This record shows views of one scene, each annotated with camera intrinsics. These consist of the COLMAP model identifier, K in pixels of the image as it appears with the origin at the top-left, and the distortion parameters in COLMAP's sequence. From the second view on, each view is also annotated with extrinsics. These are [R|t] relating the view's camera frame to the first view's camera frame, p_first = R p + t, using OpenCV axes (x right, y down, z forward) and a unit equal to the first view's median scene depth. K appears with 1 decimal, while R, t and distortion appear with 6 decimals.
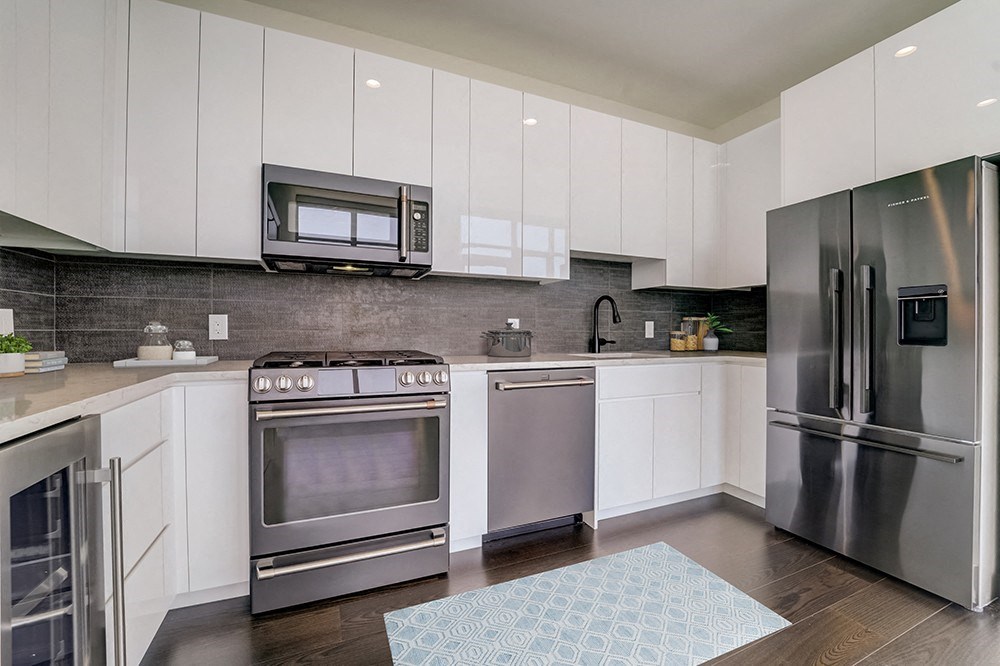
lens RADIAL K [[410.9, 0, 502.0], [0, 410.9, 329.6], [0, 0, 1]] dist [-0.015978, -0.000167]
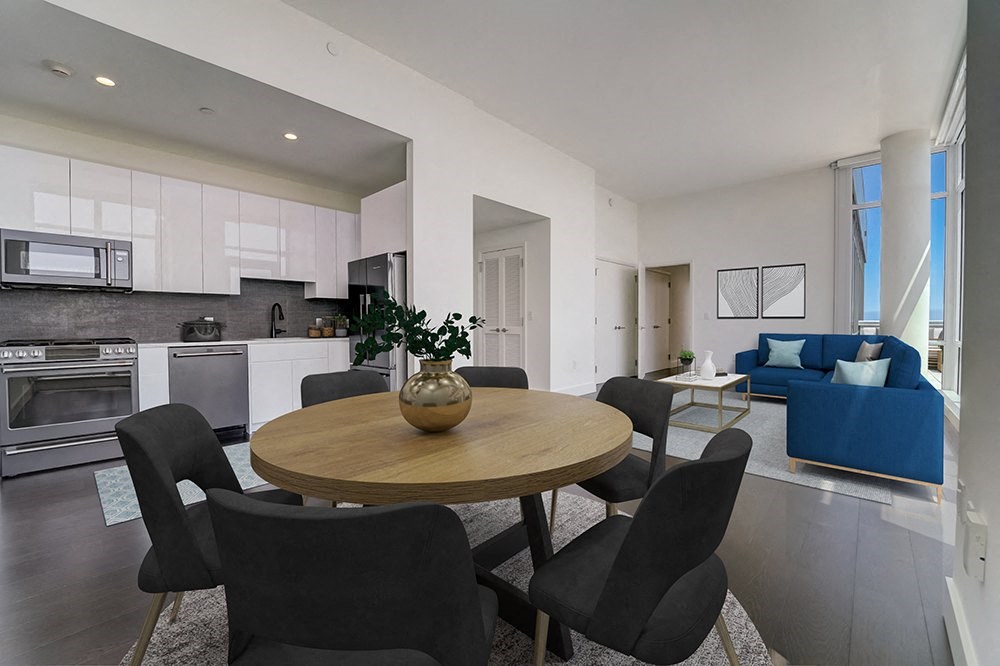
lens RADIAL K [[410.9, 0, 499.3], [0, 410.9, 332.6], [0, 0, 1]] dist [-0.015978, -0.000167]
pose [[0.923173, -0.017619, 0.383981, 0.542620], [0.007910, 0.999608, 0.026850, -0.001319], [-0.384303, -0.021750, 0.922951, -1.062880]]
